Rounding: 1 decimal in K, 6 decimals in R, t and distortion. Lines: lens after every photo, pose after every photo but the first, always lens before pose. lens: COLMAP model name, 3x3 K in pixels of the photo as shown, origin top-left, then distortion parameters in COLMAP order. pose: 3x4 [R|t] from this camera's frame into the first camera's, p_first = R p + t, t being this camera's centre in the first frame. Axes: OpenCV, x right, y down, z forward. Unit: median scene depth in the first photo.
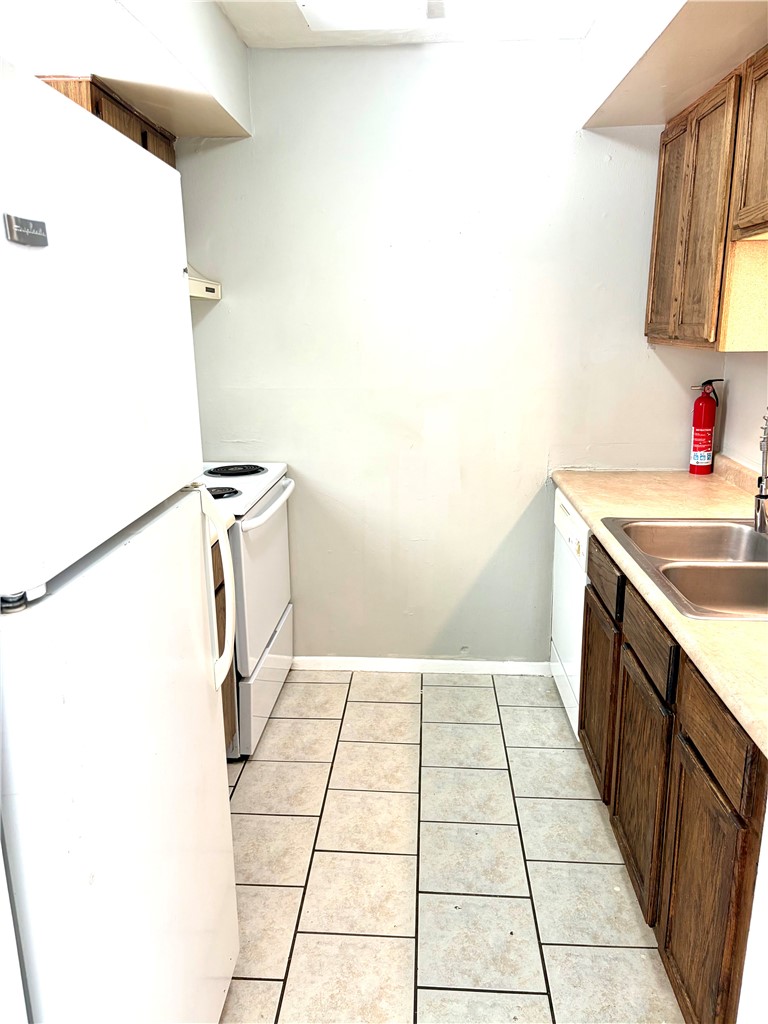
lens RADIAL K [[778.1, 0, 373.0], [0, 778.1, 508.0], [0, 0, 1]] dist [0.048274, -0.026871]
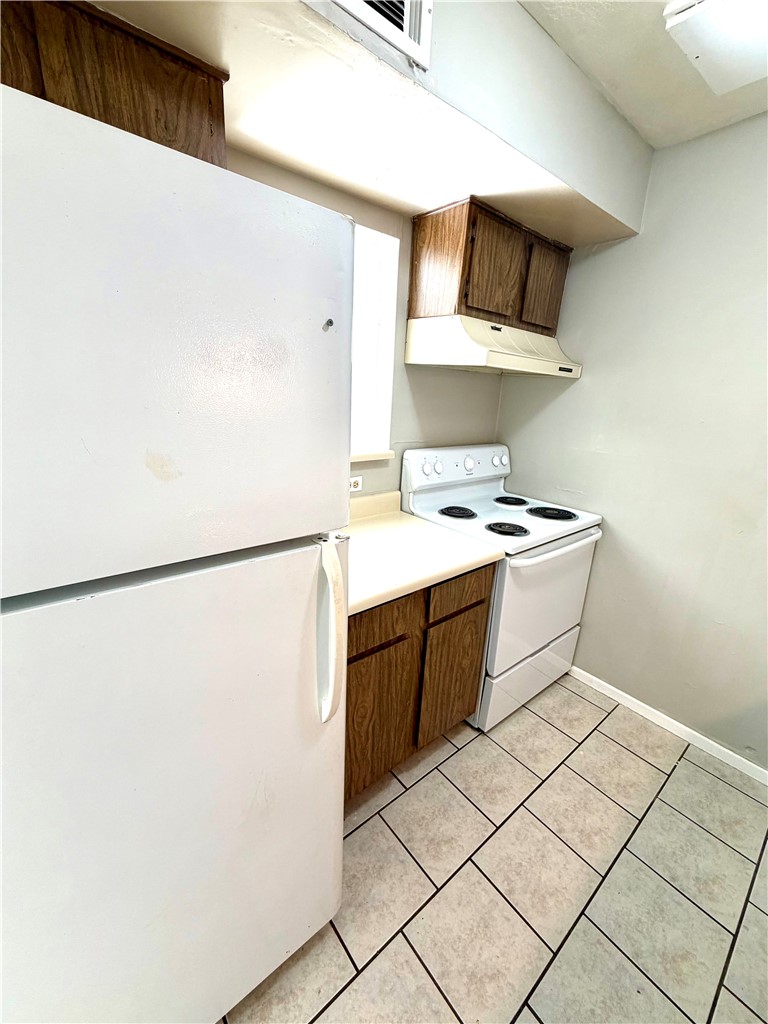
lens RADIAL K [[410.6, 0, 381.2], [0, 410.6, 510.1], [0, 0, 1]] dist [0.006229, -0.000366]
pose [[0.684532, 0.240496, -0.688170, 0.105595], [-0.219470, 0.968205, 0.120051, -0.081405], [0.695161, 0.068854, 0.715549, 0.367684]]
